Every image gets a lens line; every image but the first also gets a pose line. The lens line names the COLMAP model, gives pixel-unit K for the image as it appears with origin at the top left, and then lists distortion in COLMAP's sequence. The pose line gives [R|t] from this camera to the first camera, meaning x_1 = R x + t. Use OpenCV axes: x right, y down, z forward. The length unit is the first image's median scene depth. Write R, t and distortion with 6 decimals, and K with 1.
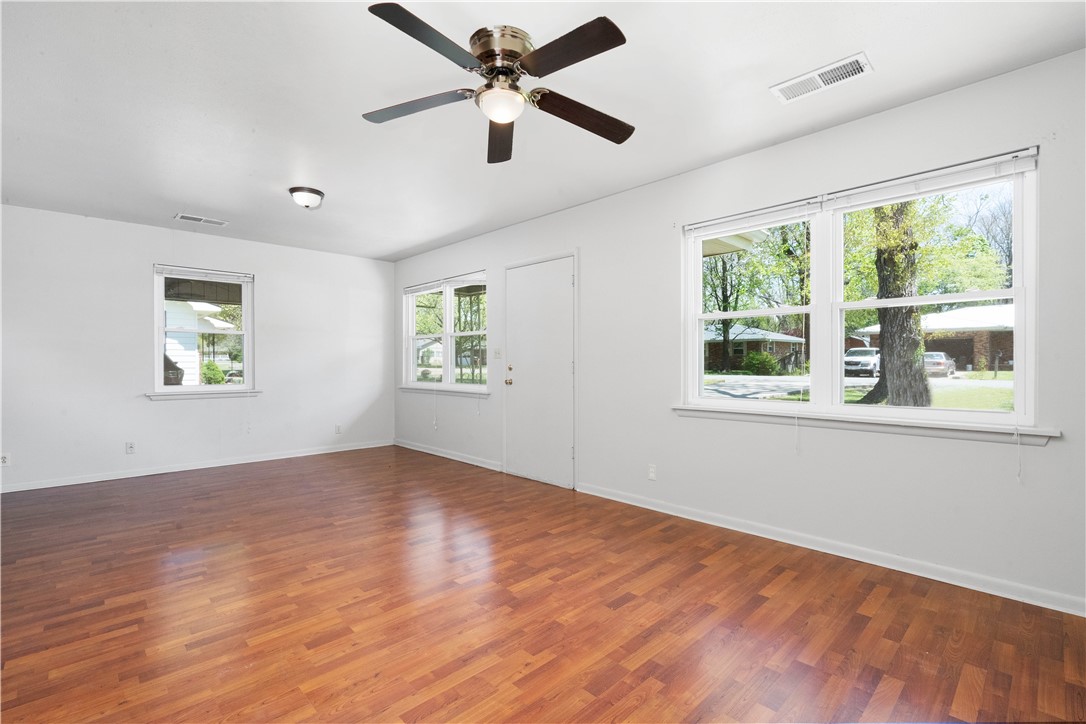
lens RADIAL K [[497.7, 0, 542.1], [0, 497.7, 358.1], [0, 0, 1]] dist [-0.001478, -0.000377]
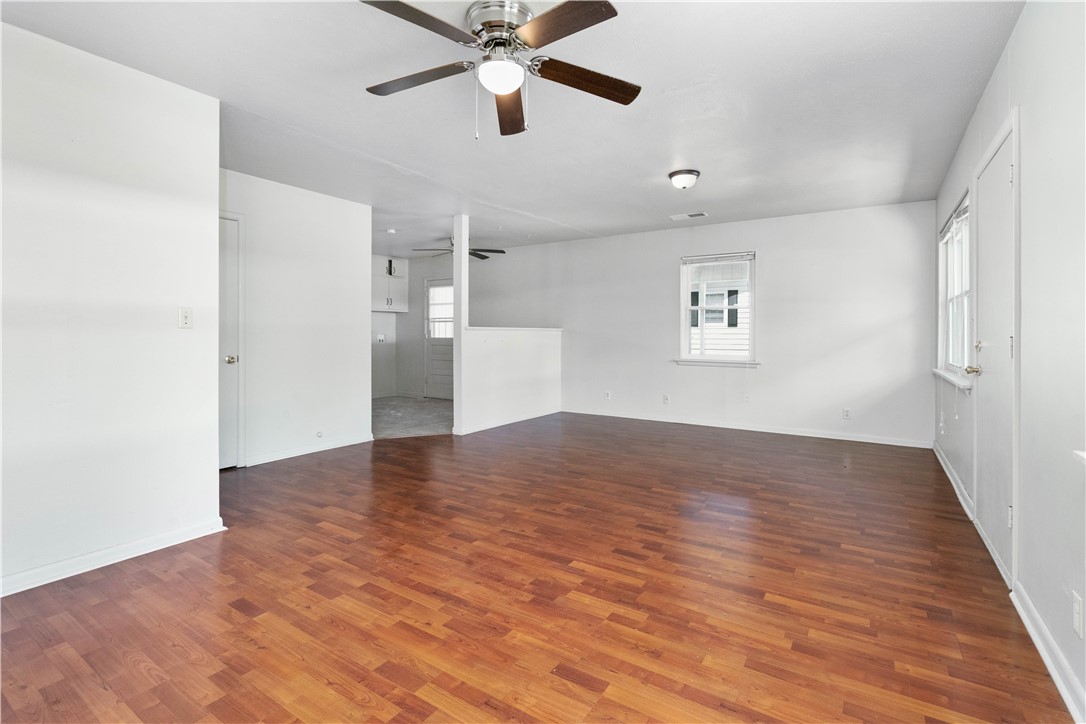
lens RADIAL K [[497.7, 0, 541.2], [0, 497.7, 342.0], [0, 0, 1]] dist [-0.001478, -0.000377]
pose [[0.217913, 0.013563, -0.975874, 0.733722], [0.007097, 0.999855, 0.015481, 0.004165], [0.975942, -0.010300, 0.217785, 0.712387]]
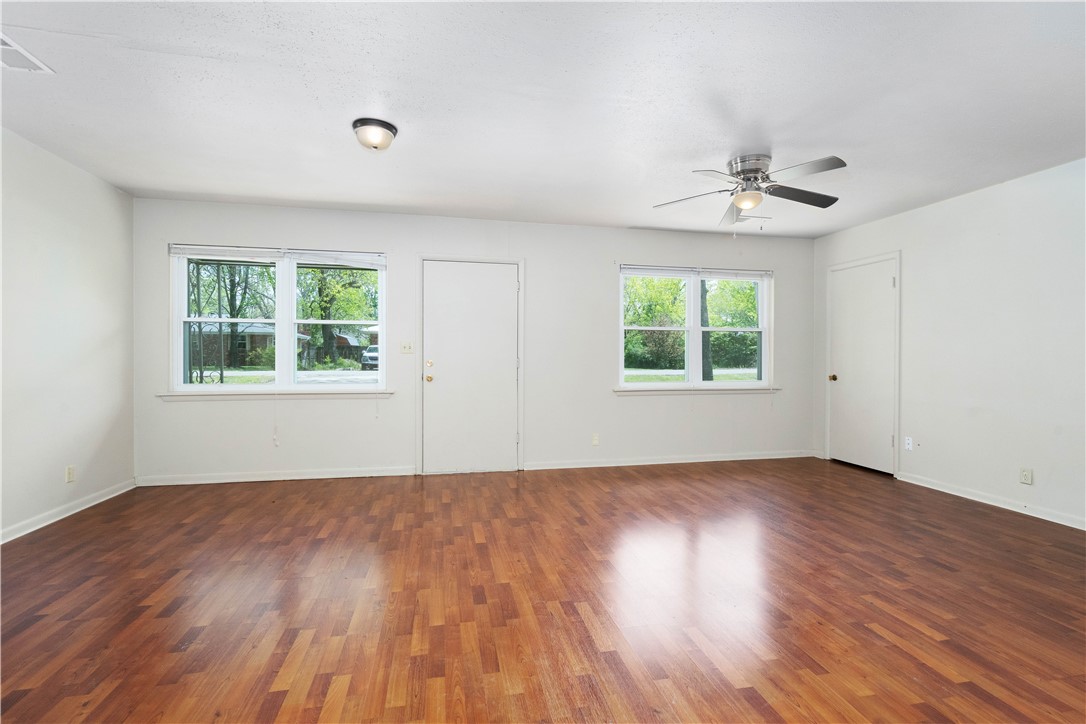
lens RADIAL K [[497.7, 0, 542.0], [0, 497.7, 362.4], [0, 0, 1]] dist [-0.001478, -0.000377]
pose [[0.527883, -0.007565, 0.849283, -1.458185], [-0.009074, 0.999853, 0.014546, -0.000173], [-0.849269, -0.015385, 0.527737, 0.589381]]
